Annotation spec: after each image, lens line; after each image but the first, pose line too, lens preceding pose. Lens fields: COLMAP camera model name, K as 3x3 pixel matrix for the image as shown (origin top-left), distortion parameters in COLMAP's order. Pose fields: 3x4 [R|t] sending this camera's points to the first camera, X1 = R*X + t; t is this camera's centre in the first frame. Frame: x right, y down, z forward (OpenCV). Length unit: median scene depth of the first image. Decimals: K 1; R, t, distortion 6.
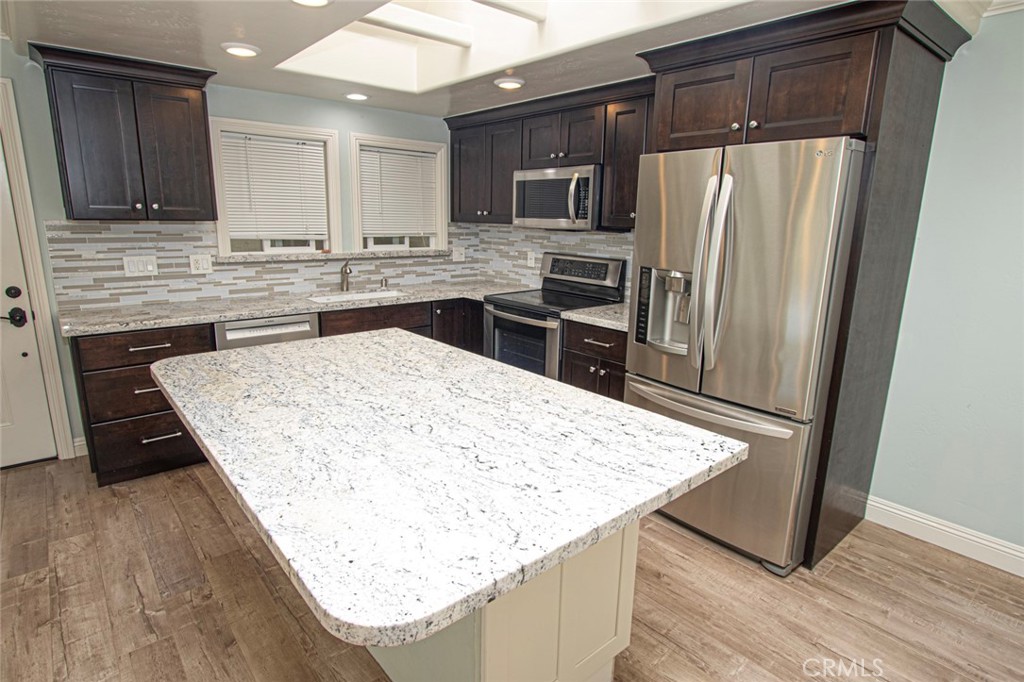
lens RADIAL K [[551.2, 0, 509.2], [0, 551.2, 335.4], [0, 0, 1]] dist [-0.006324, 0.001751]
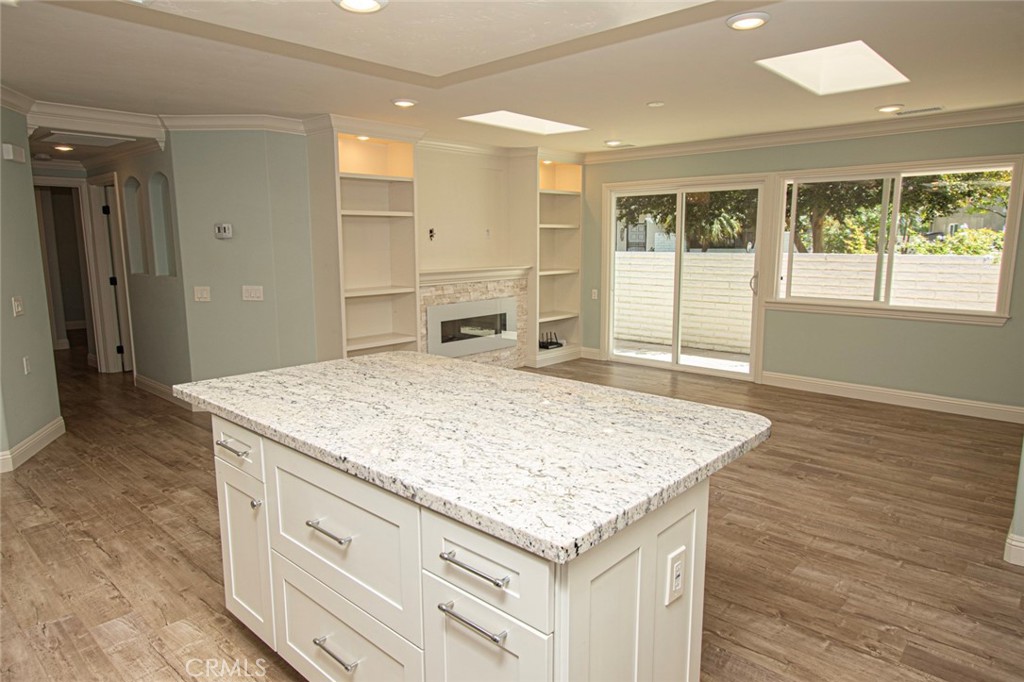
lens RADIAL K [[633.4, 0, 504.6], [0, 633.4, 334.5], [0, 0, 1]] dist [-0.009195, 0.007656]
pose [[-0.993554, 0.004372, -0.113275, -0.106667], [-0.036436, 0.933915, 0.355632, -0.241437], [0.107344, 0.357467, -0.927736, 1.136295]]
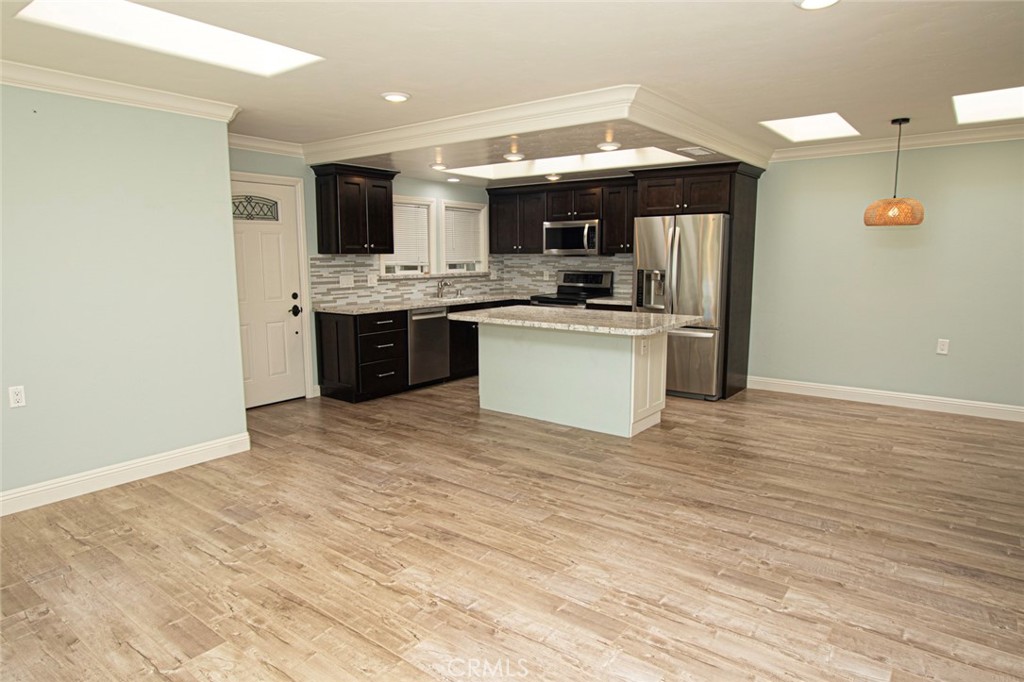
lens RADIAL K [[609.8, 0, 517.2], [0, 609.8, 335.7], [0, 0, 1]] dist [-0.009294, 0.008484]
pose [[0.975721, -0.049851, 0.213267, -0.575795], [0.066954, 0.995028, -0.073736, 0.213294], [-0.208530, 0.086225, 0.974208, -0.915187]]
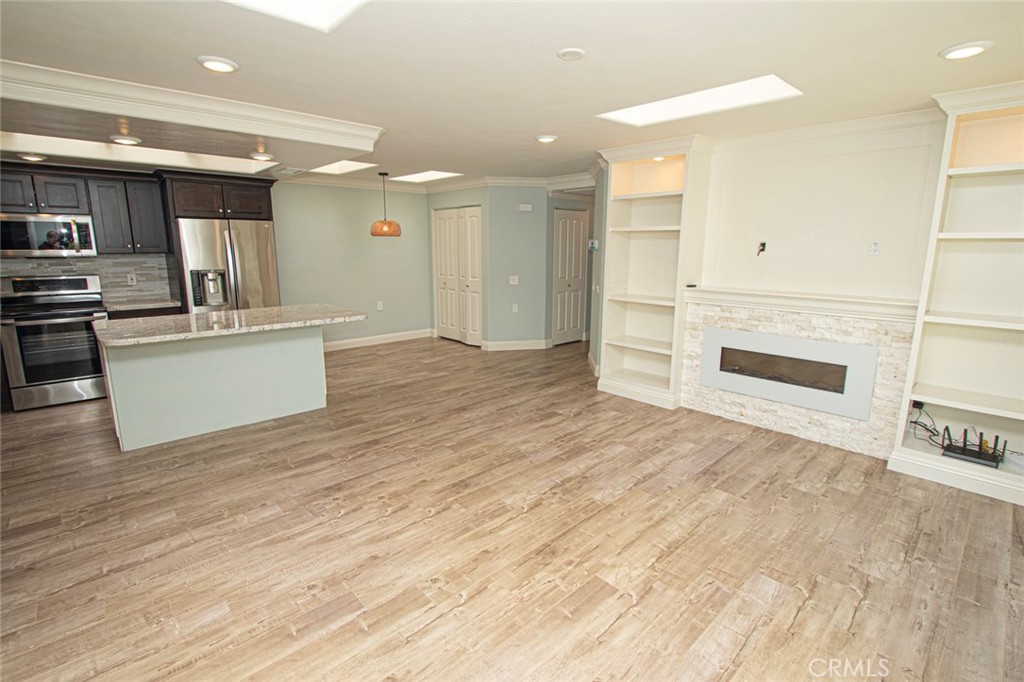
lens RADIAL K [[471.0, 0, 508.6], [0, 471.0, 339.9], [0, 0, 1]] dist [-0.019782, 0.005266]
pose [[-0.047697, -0.211721, 0.976166, -1.328234], [0.209073, 0.953514, 0.217024, -0.003316], [-0.976736, 0.214441, -0.001215, -0.111316]]
